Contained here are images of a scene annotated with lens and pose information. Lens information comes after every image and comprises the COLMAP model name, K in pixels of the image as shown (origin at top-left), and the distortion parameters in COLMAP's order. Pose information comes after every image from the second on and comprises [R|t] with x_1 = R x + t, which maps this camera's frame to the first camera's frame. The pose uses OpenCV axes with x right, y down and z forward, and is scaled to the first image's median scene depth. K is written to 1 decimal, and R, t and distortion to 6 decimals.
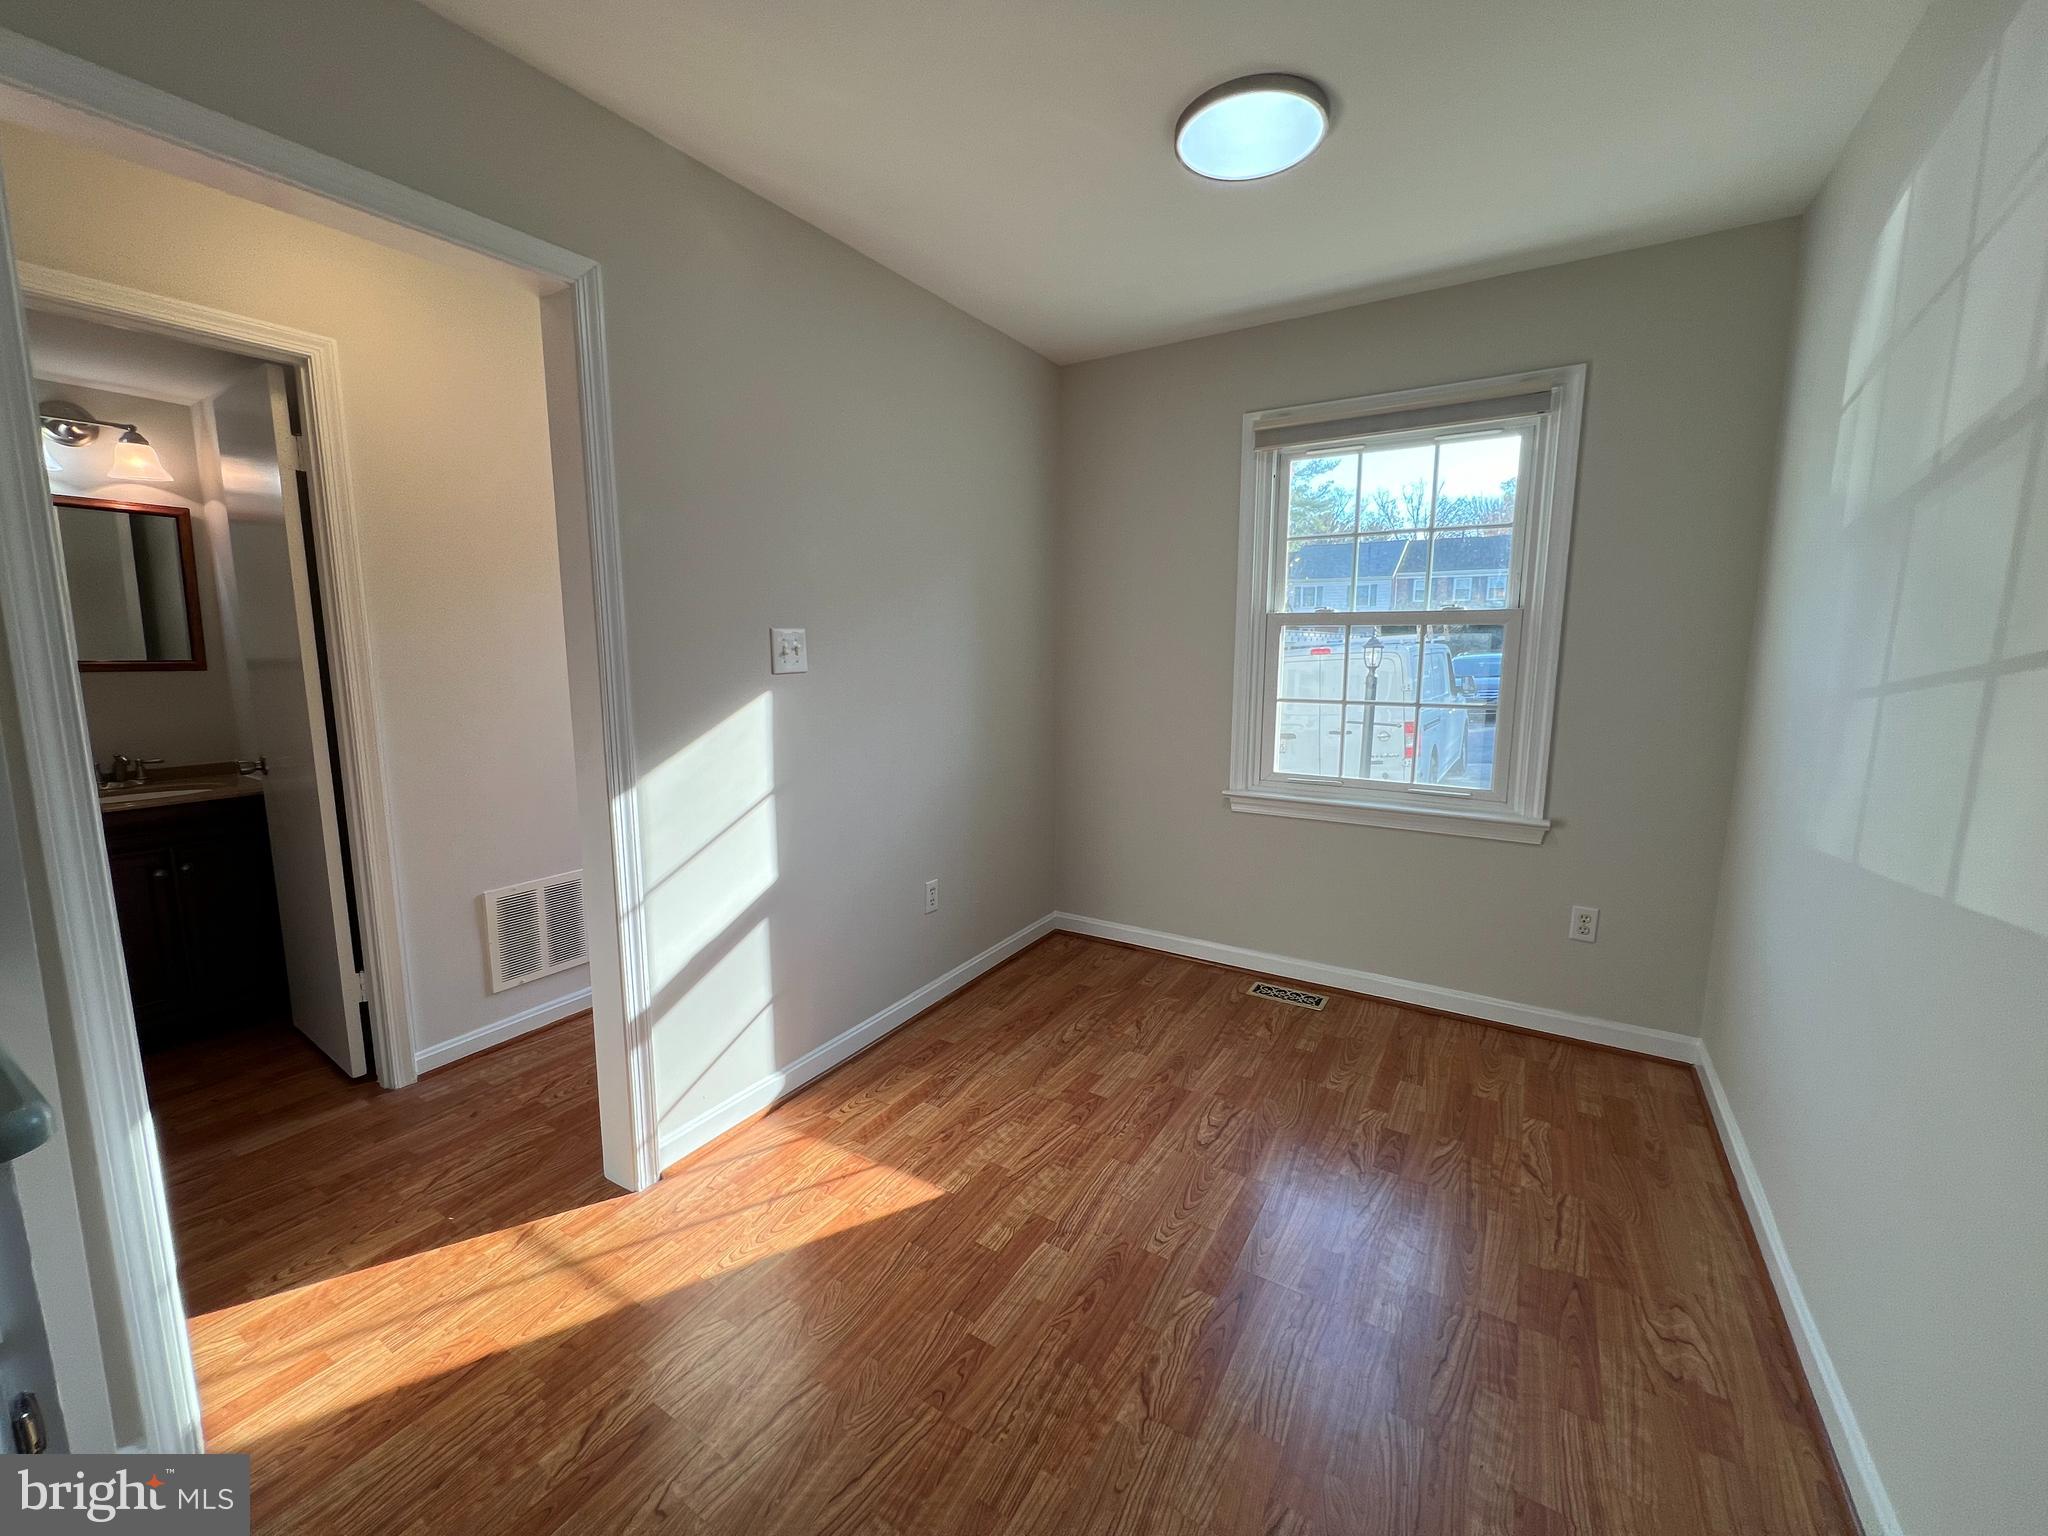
lens RADIAL K [[812.9, 0, 1025.7], [0, 812.9, 764.6], [0, 0, 1]] dist [-0.002765, 0.000771]
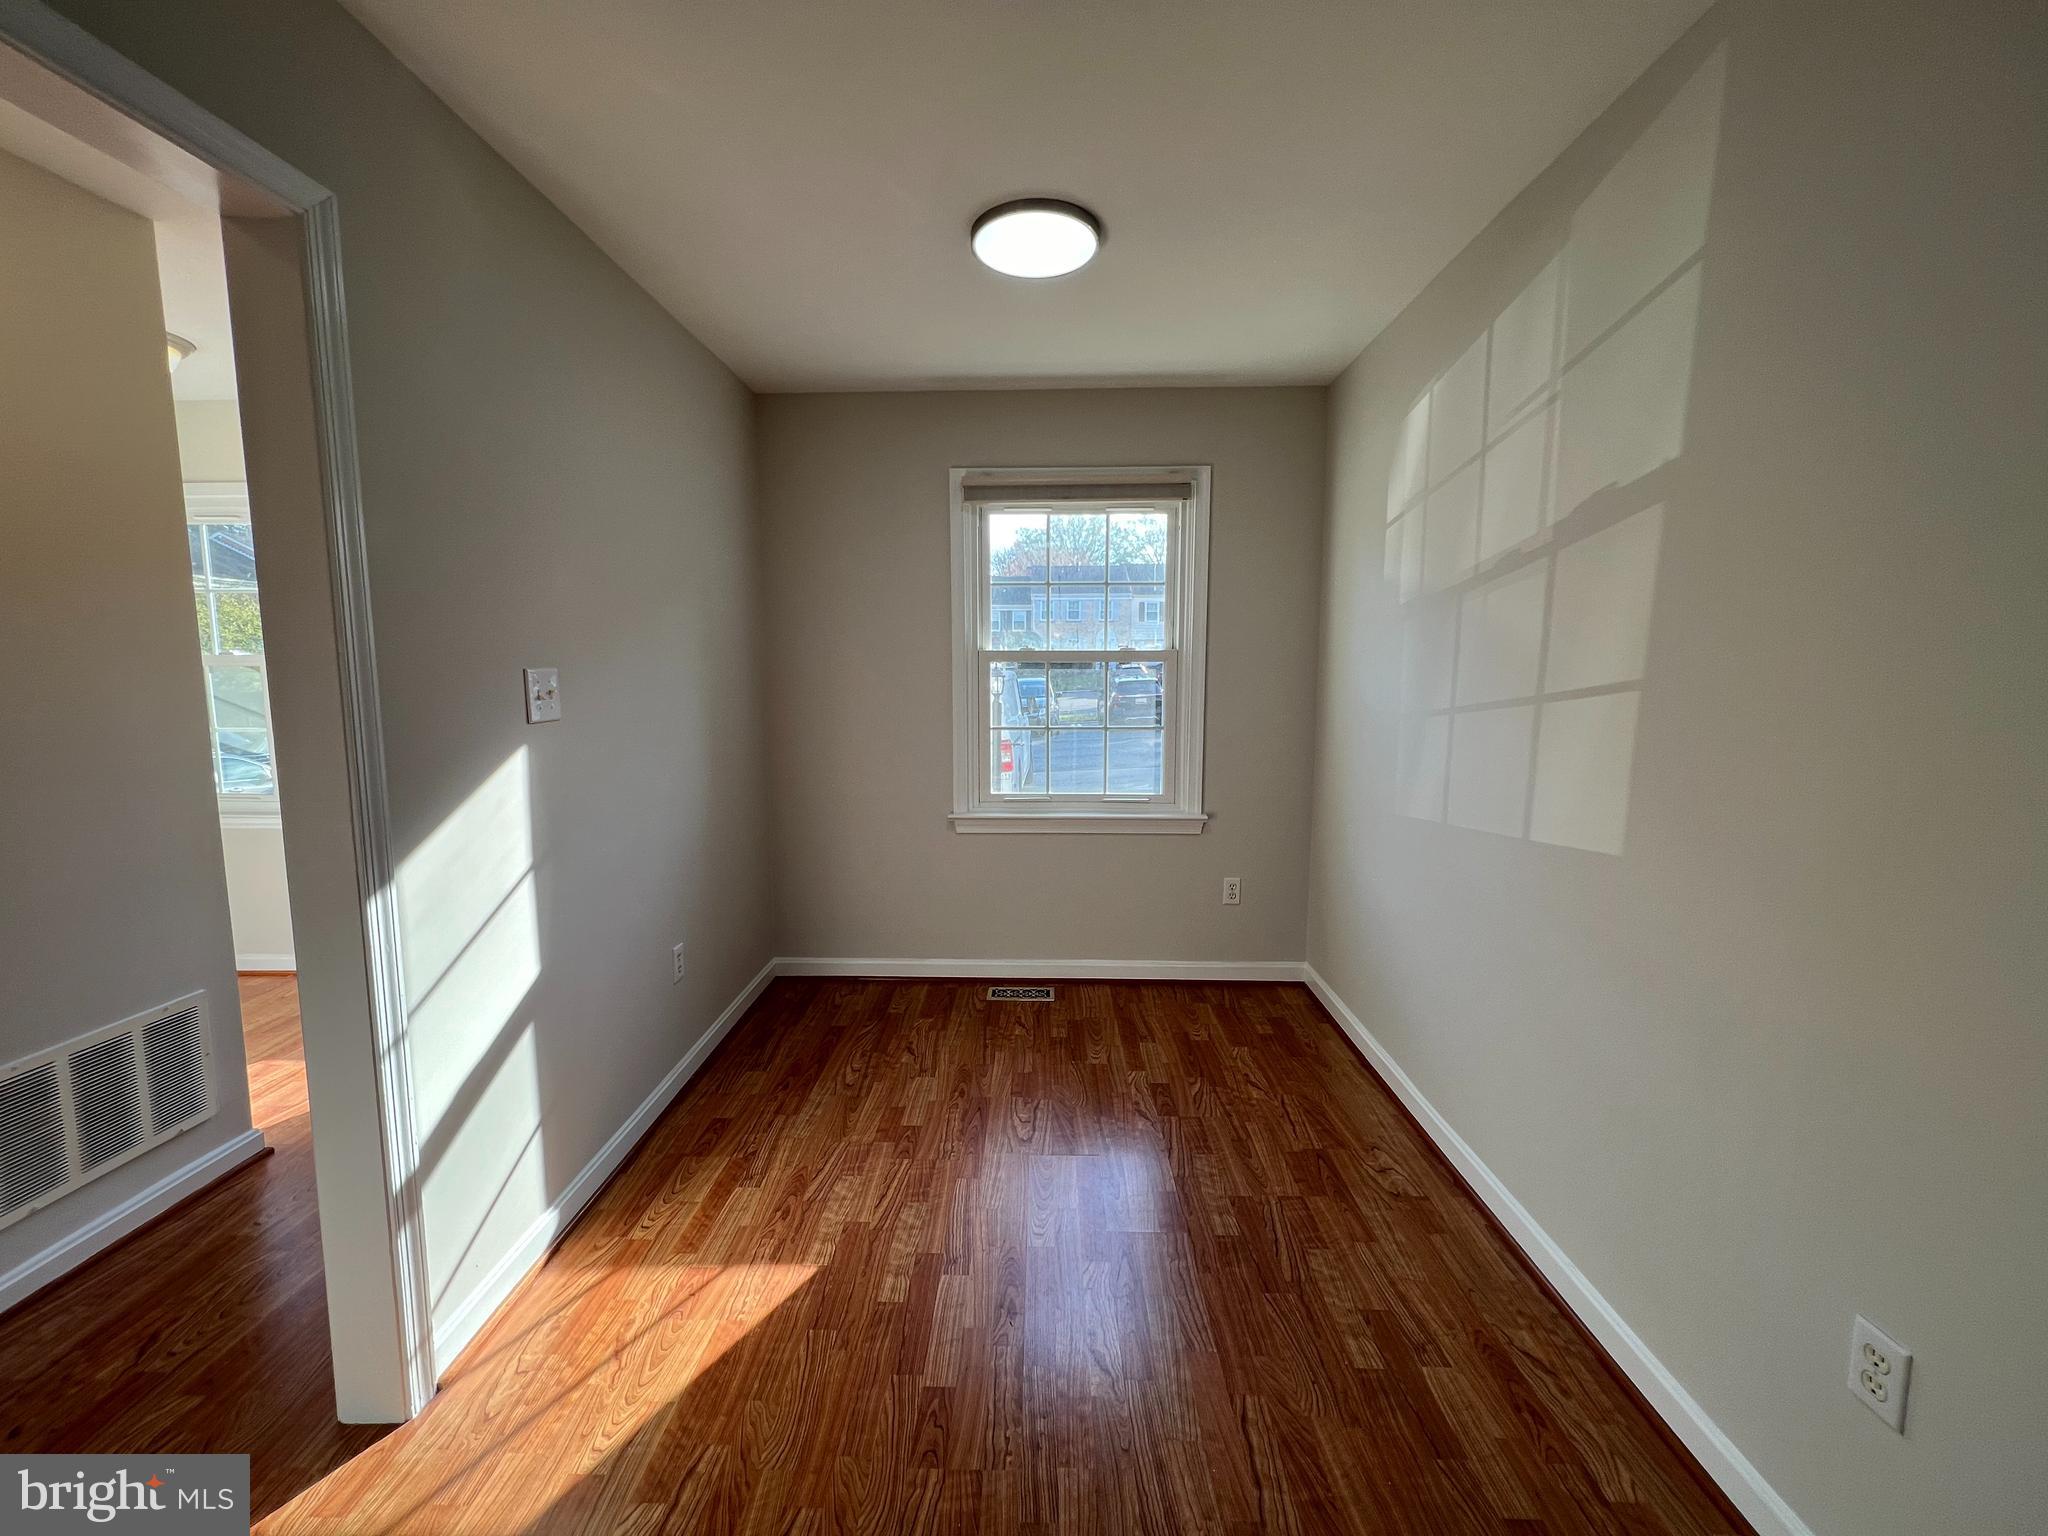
lens RADIAL K [[812.9, 0, 1012.2], [0, 812.9, 766.2], [0, 0, 1]] dist [-0.002765, 0.000771]
pose [[0.864100, -0.063210, 0.499335, -0.327507], [0.077015, 0.997005, -0.007066, -0.027624], [-0.497393, 0.044562, 0.866380, 0.045697]]
